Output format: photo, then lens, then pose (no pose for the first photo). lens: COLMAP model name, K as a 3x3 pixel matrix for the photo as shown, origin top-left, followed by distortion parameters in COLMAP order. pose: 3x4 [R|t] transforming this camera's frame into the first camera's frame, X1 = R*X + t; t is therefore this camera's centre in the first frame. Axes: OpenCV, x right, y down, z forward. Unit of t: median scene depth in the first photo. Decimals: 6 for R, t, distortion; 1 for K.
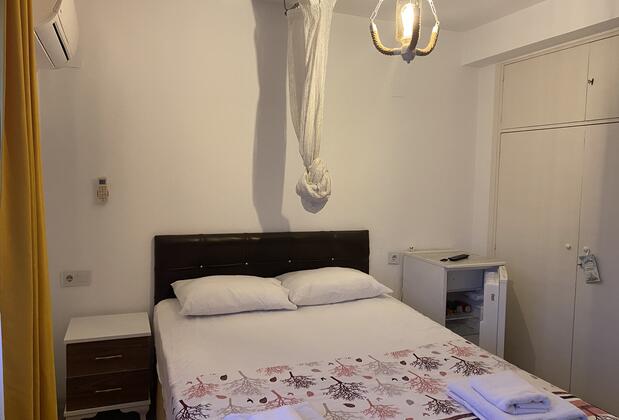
lens RADIAL K [[473.9, 0, 309.5], [0, 473.9, 210.0], [0, 0, 1]] dist [0.061646, -0.000364]
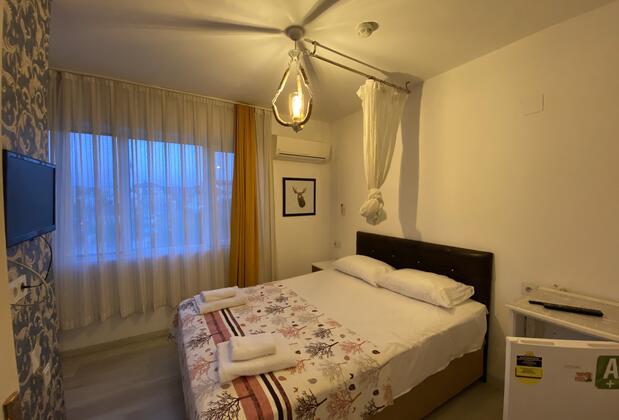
lens RADIAL K [[247.4, 0, 309.5], [0, 247.4, 210.0], [0, 0, 1]] dist [0.000470, -0.000068]
pose [[0.174990, 0.015302, -0.984451, 0.927707], [-0.085420, 0.996345, 0.000303, -0.026916], [0.980858, 0.084038, 0.175657, 0.807988]]
